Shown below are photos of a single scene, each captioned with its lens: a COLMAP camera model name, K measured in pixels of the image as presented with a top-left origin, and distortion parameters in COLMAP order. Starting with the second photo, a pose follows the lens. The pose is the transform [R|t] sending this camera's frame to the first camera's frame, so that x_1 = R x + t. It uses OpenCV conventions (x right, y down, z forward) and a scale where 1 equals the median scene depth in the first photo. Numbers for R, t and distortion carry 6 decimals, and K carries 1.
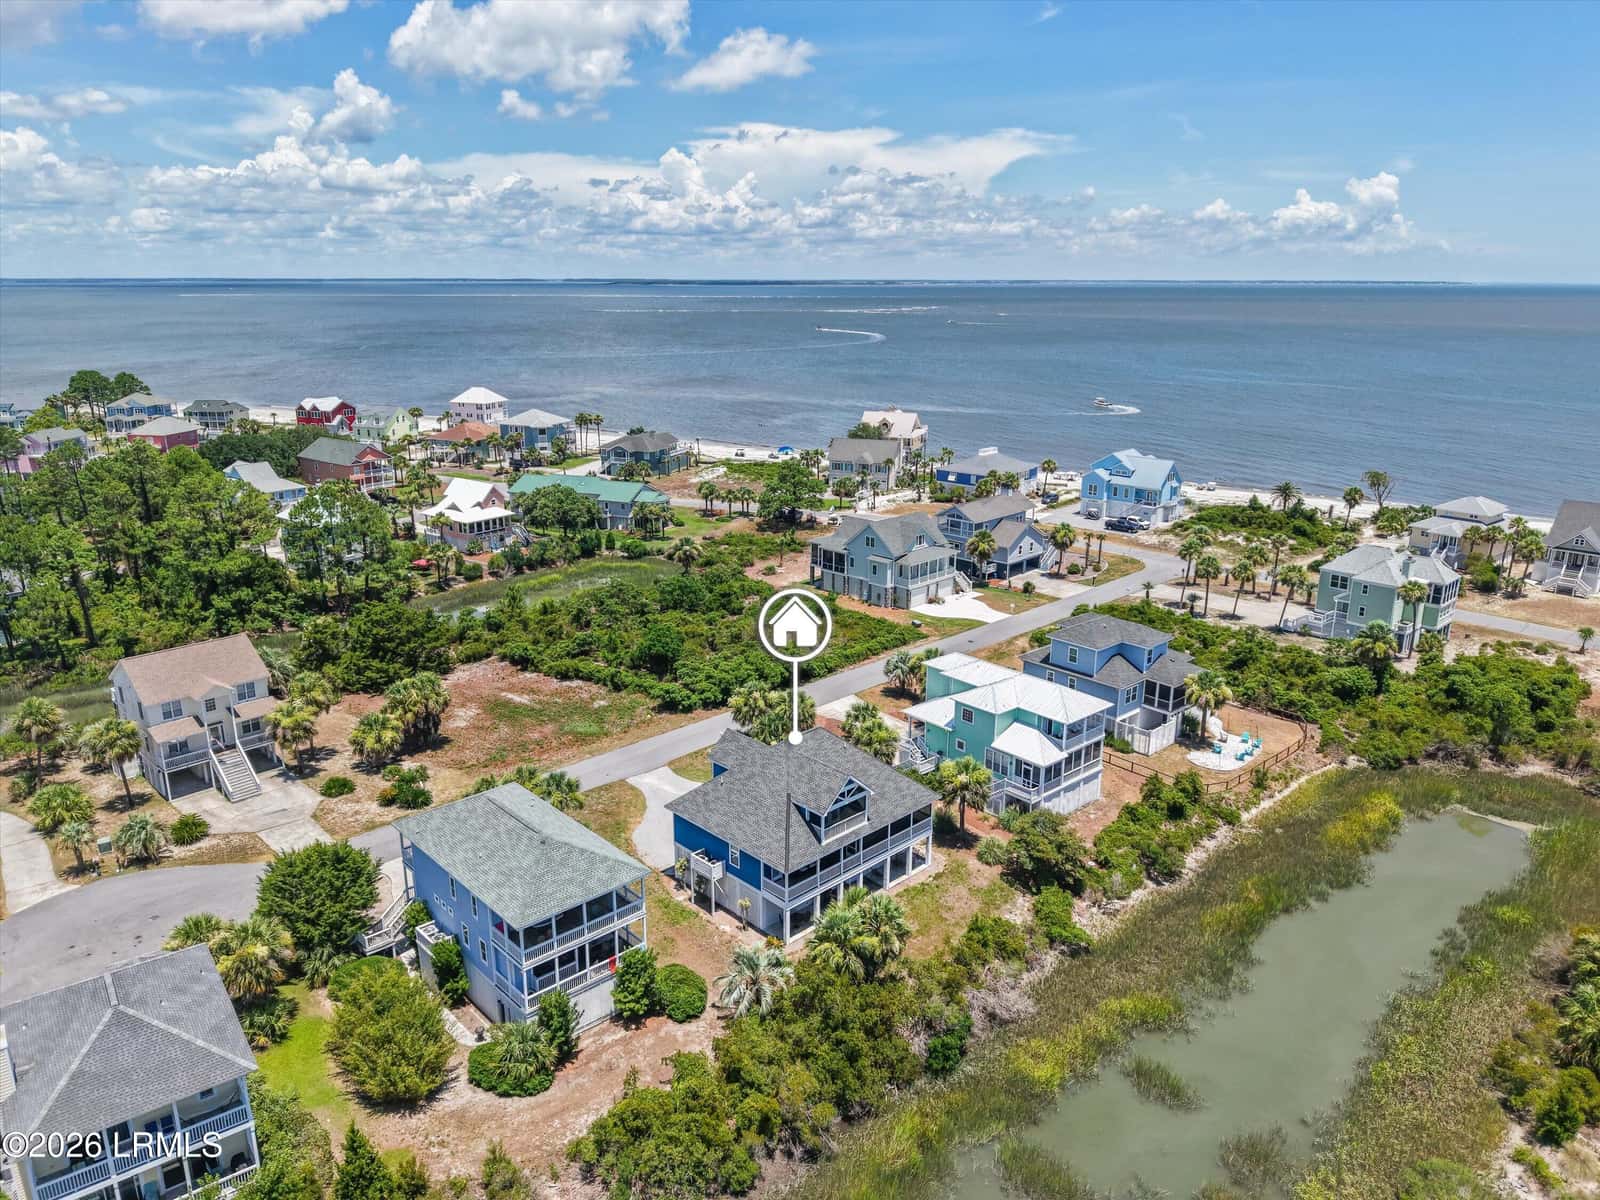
lens RADIAL K [[1080.9, 0, 767.1], [0, 1080.9, 598.0], [0, 0, 1]] dist [0.026490, -0.036638]
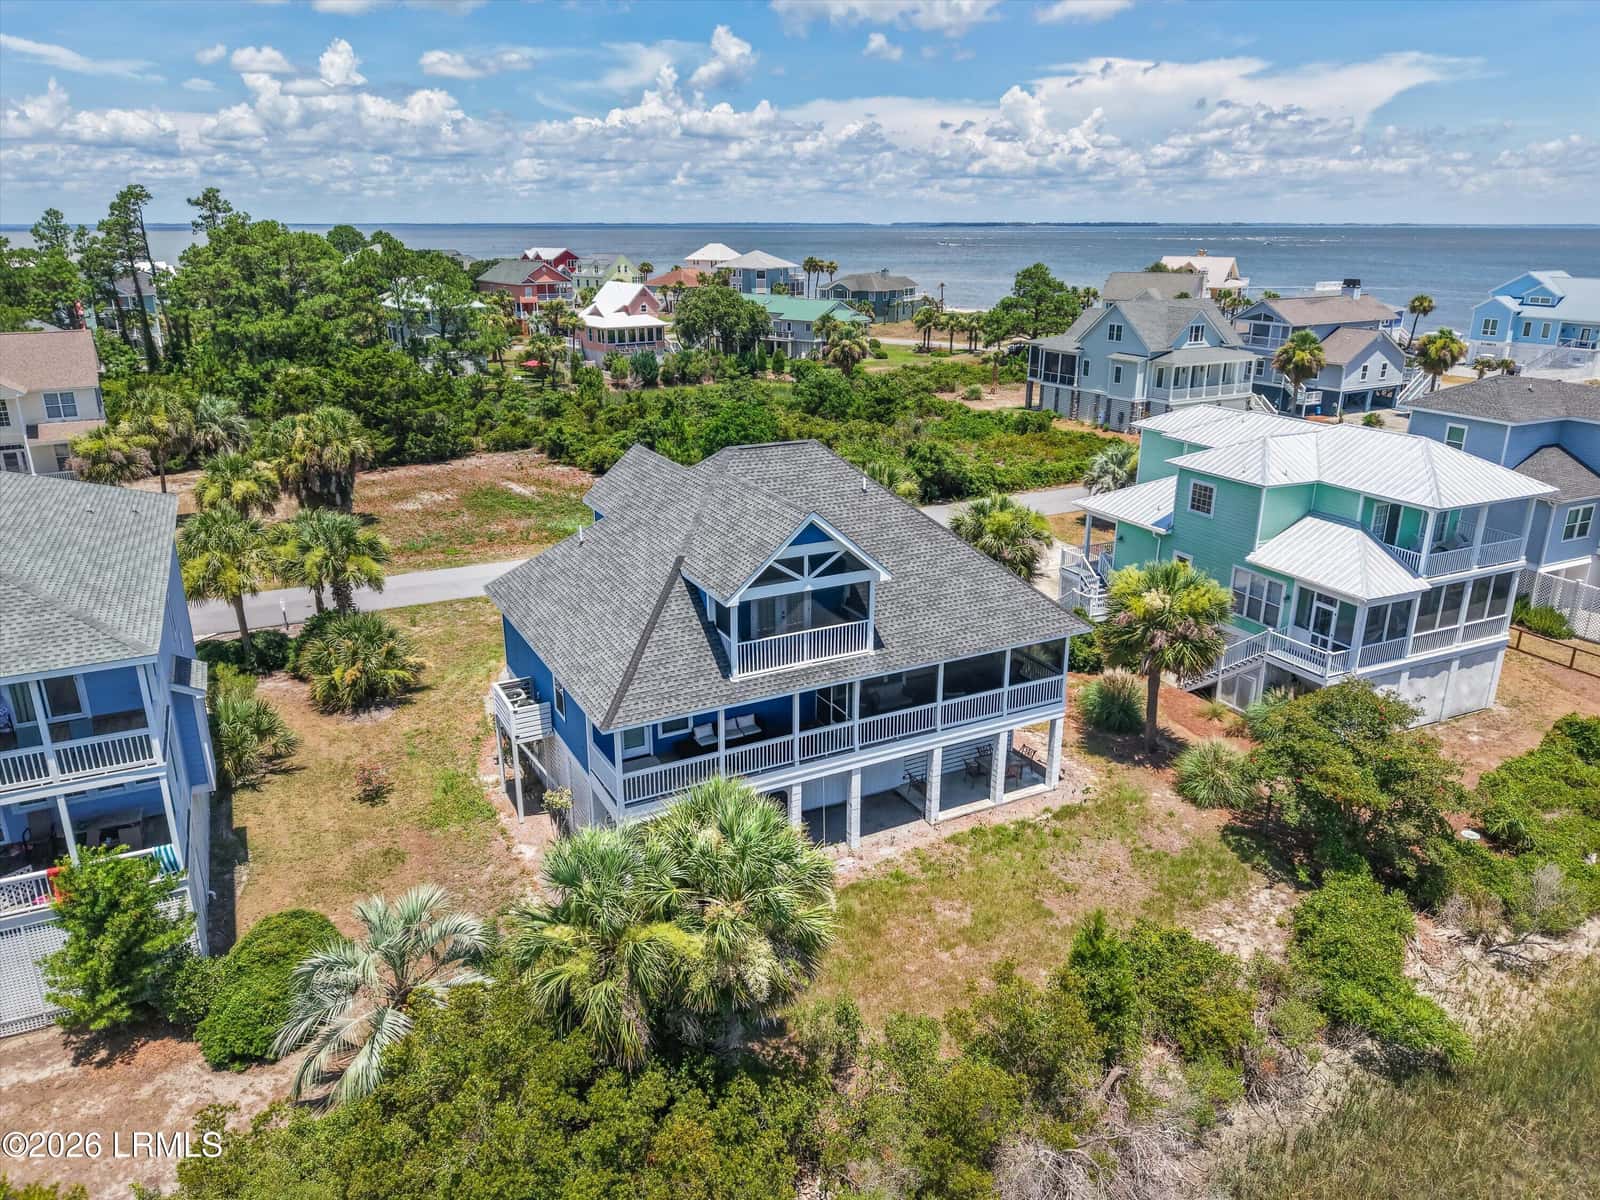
lens RADIAL K [[1082.7, 0, 800.0], [0, 1082.7, 600.0], [0, 0, 1]] dist [0.025152, -0.040410]
pose [[0.966519, 0.089573, -0.240454, 0.139394], [-0.078116, 0.995326, 0.056782, 0.144593], [0.244416, -0.036098, 0.968998, 0.518066]]
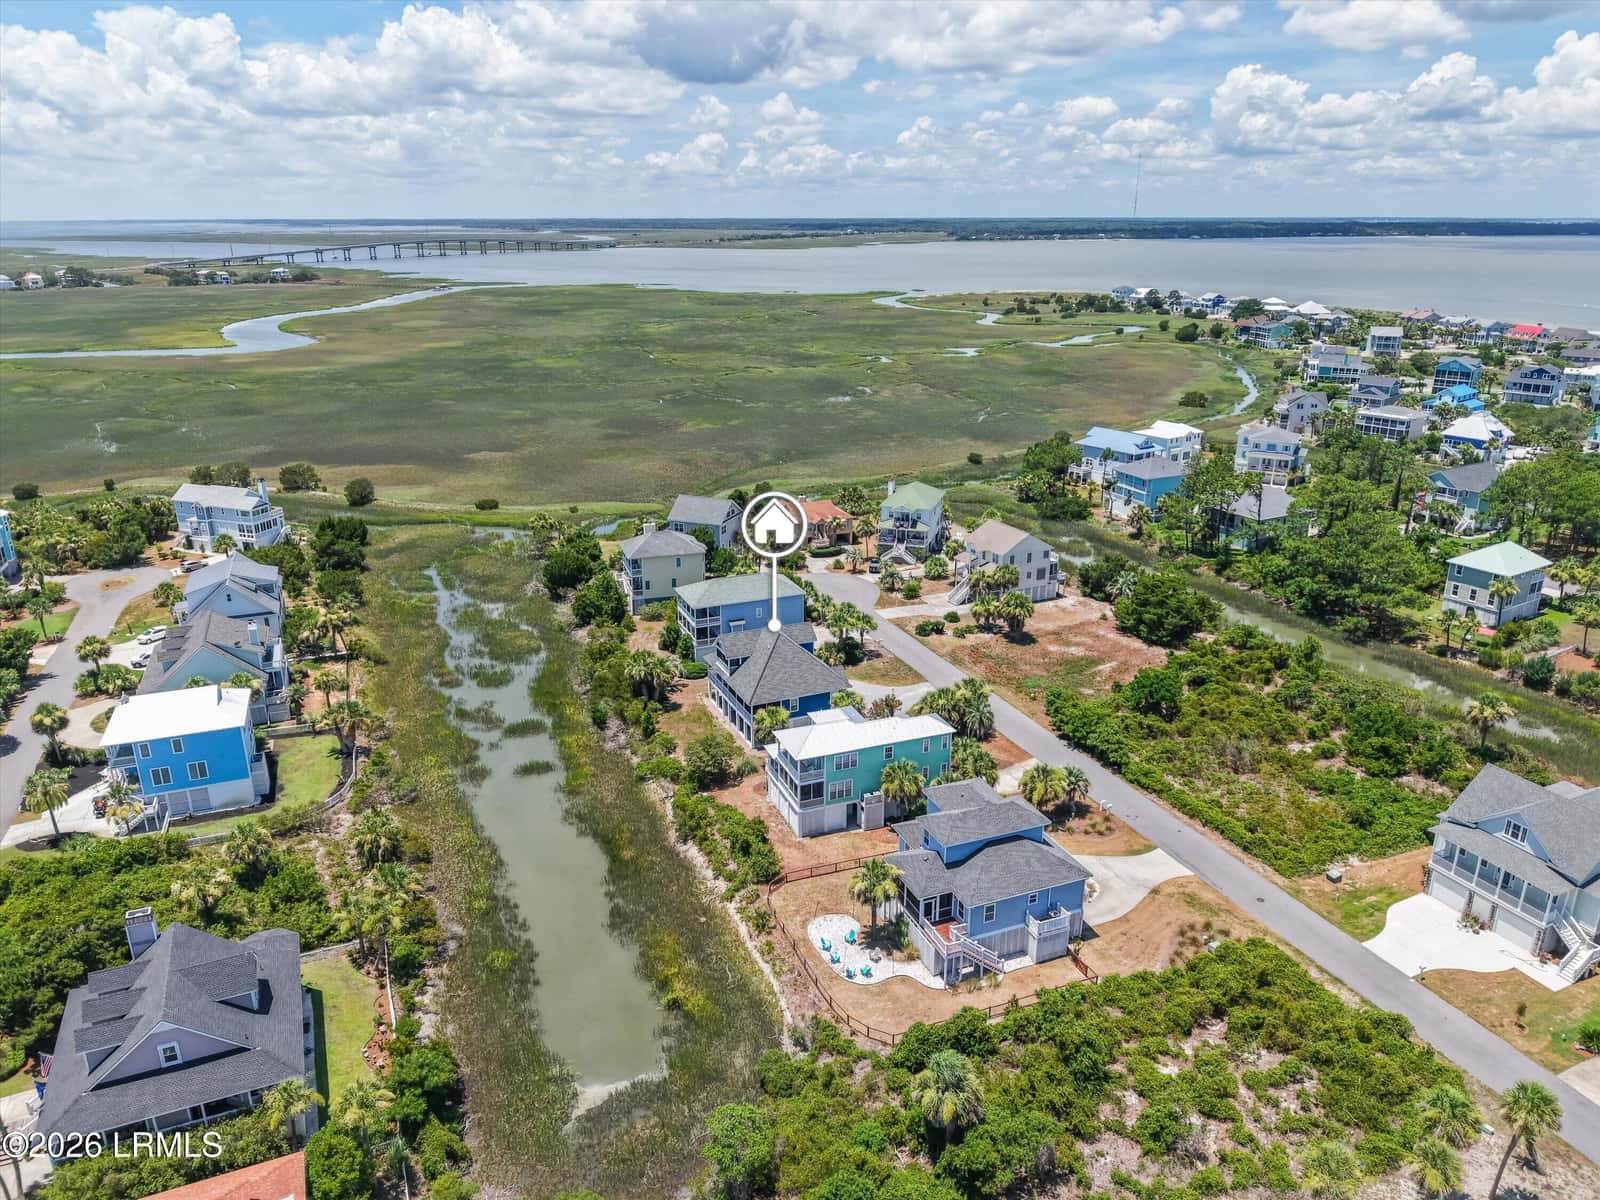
lens RADIAL K [[1107.0, 0, 800.0], [0, 1107.0, 600.0], [0, 0, 1]] dist [0.000440, -0.039627]
pose [[-0.333429, 0.305489, -0.891909, 1.323532], [-0.261332, 0.879026, 0.398772, -0.517932], [0.905831, 0.366047, -0.213259, 1.221044]]
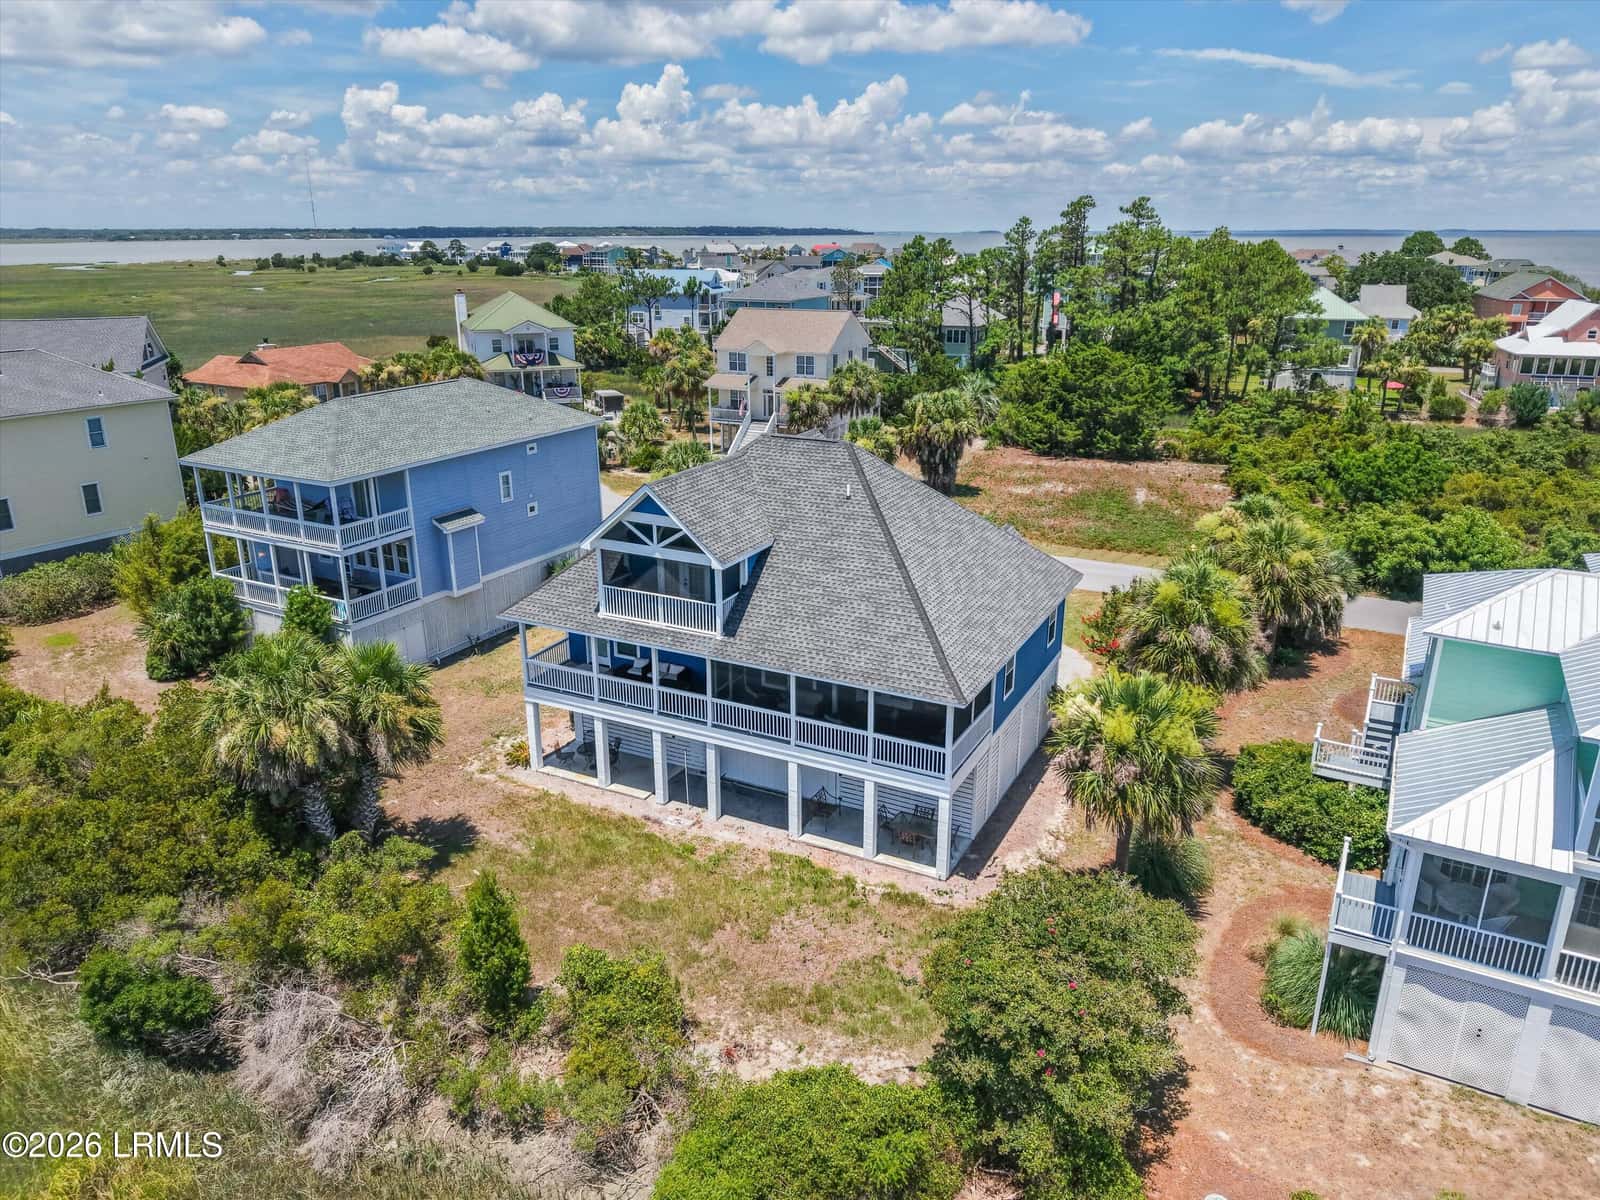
lens RADIAL K [[1107.0, 0, 800.0], [0, 1107.0, 600.0], [0, 0, 1]] dist [0.000440, -0.039627]
pose [[0.343894, 0.298724, -0.890225, 0.413633], [-0.259943, 0.941284, 0.215442, 0.081318], [0.902312, 0.157318, 0.401353, 0.732932]]
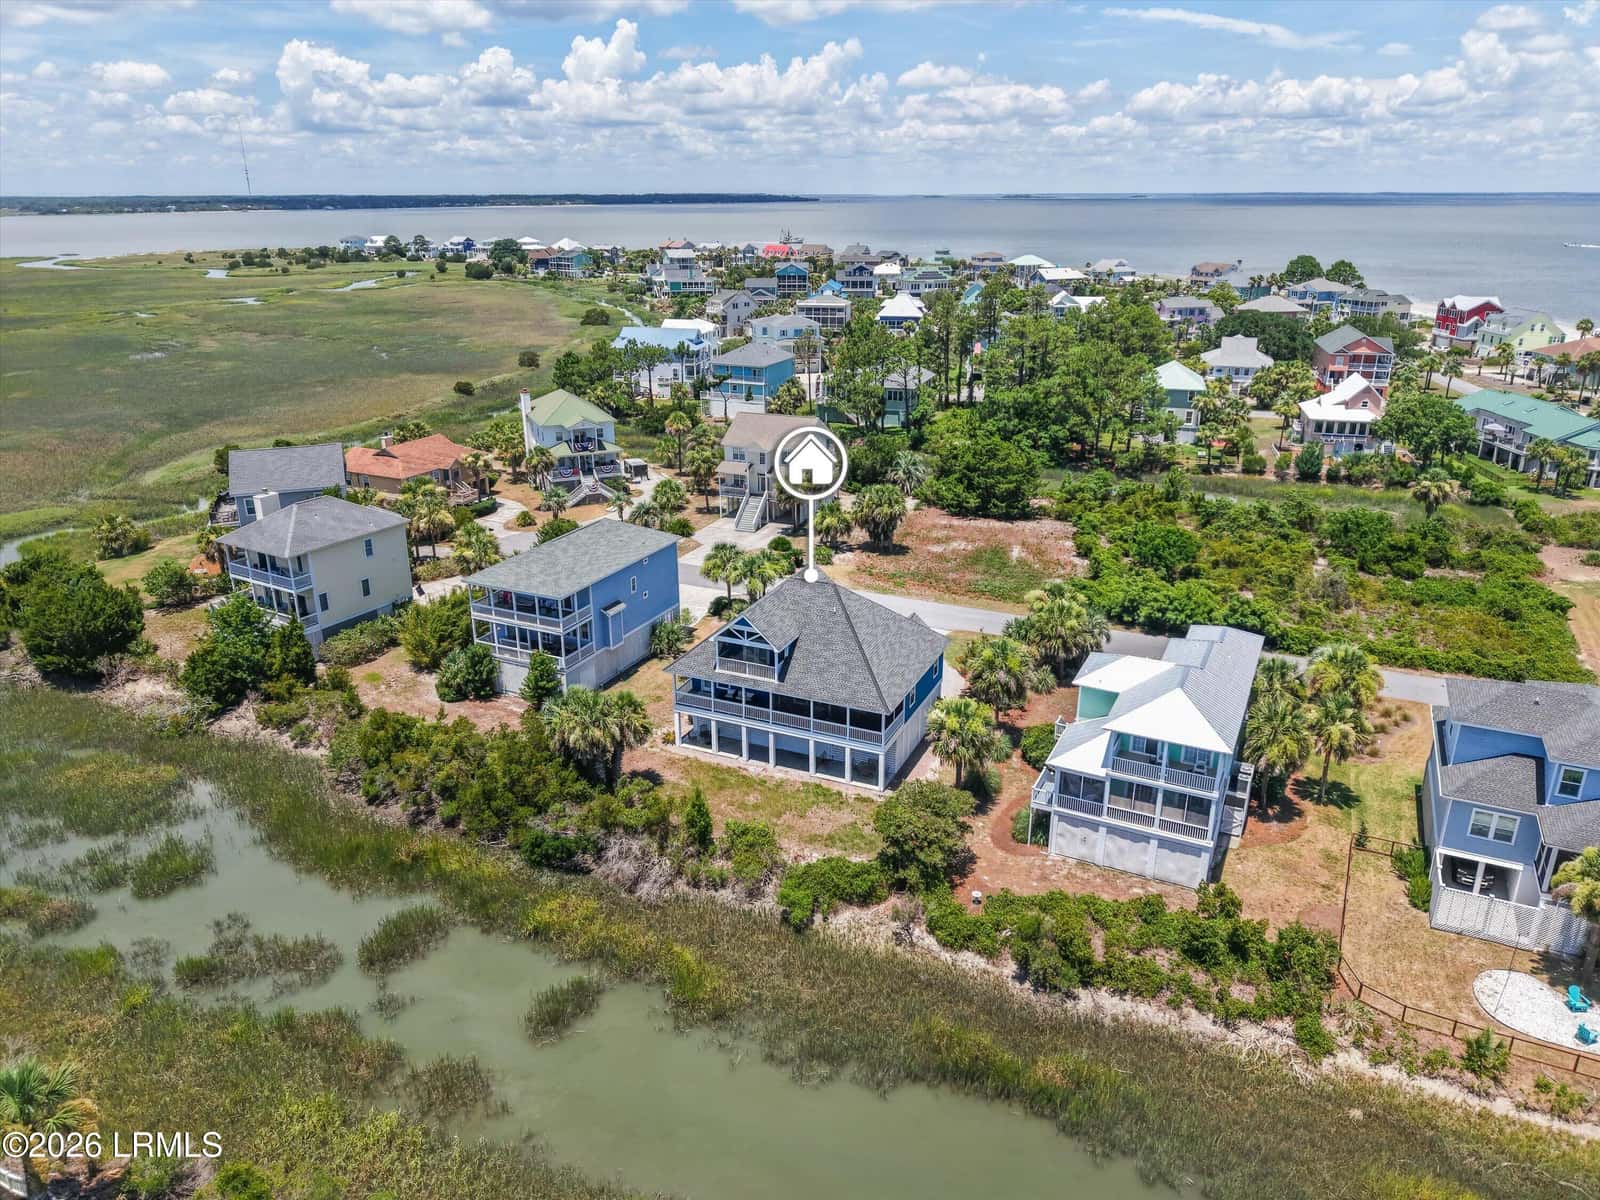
lens RADIAL K [[1082.7, 0, 800.0], [0, 1082.7, 600.0], [0, 0, 1]] dist [0.025152, -0.040410]
pose [[0.387265, 0.317522, -0.865566, 0.738864], [-0.253742, 0.939275, 0.231034, -0.059555], [0.886364, 0.130159, 0.444317, 0.521166]]
